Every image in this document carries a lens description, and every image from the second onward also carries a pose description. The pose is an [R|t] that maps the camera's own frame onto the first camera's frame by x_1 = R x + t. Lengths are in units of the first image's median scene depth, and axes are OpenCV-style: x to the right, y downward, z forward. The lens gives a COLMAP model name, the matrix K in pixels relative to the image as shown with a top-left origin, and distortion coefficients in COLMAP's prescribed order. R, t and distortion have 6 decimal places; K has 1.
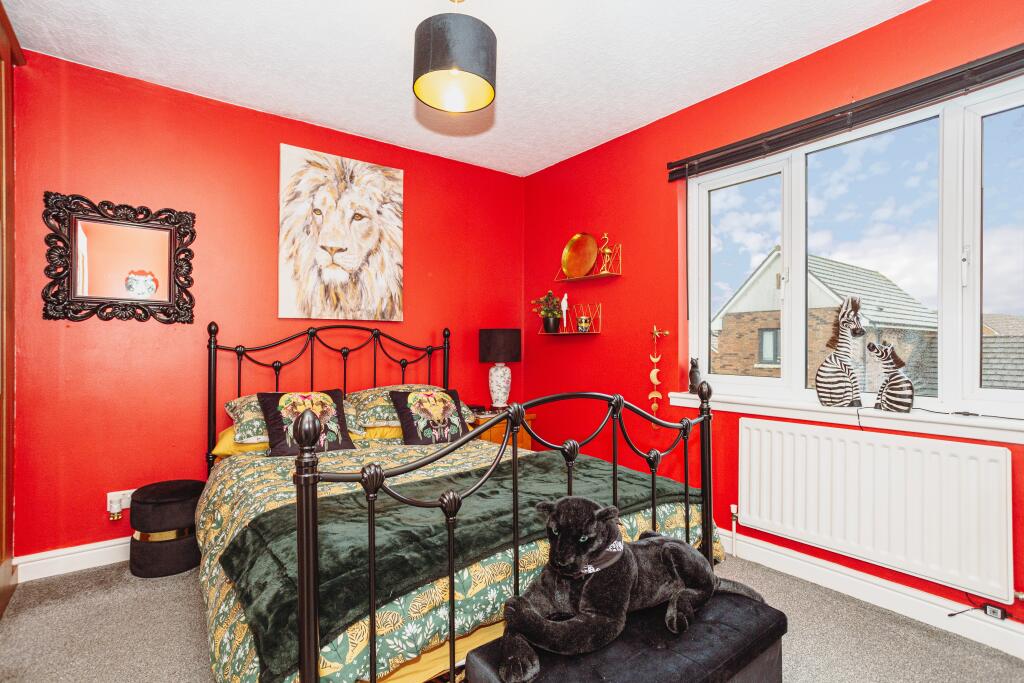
lens RADIAL K [[496.9, 0, 514.0], [0, 496.9, 343.1], [0, 0, 1]] dist [-0.043007, 0.026535]
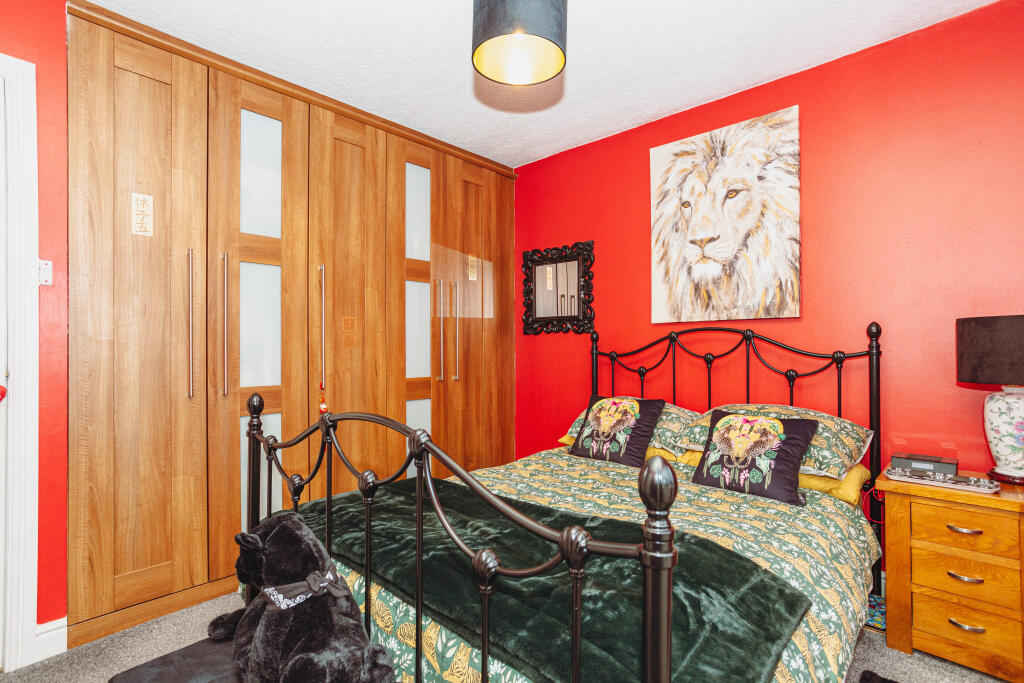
lens RADIAL K [[496.9, 0, 514.8], [0, 496.9, 347.1], [0, 0, 1]] dist [-0.043007, 0.026535]
pose [[0.182979, -0.009550, -0.983070, 0.427899], [0.006928, 0.999941, -0.008424, 0.002925], [0.983092, -0.005269, 0.183035, 0.508808]]
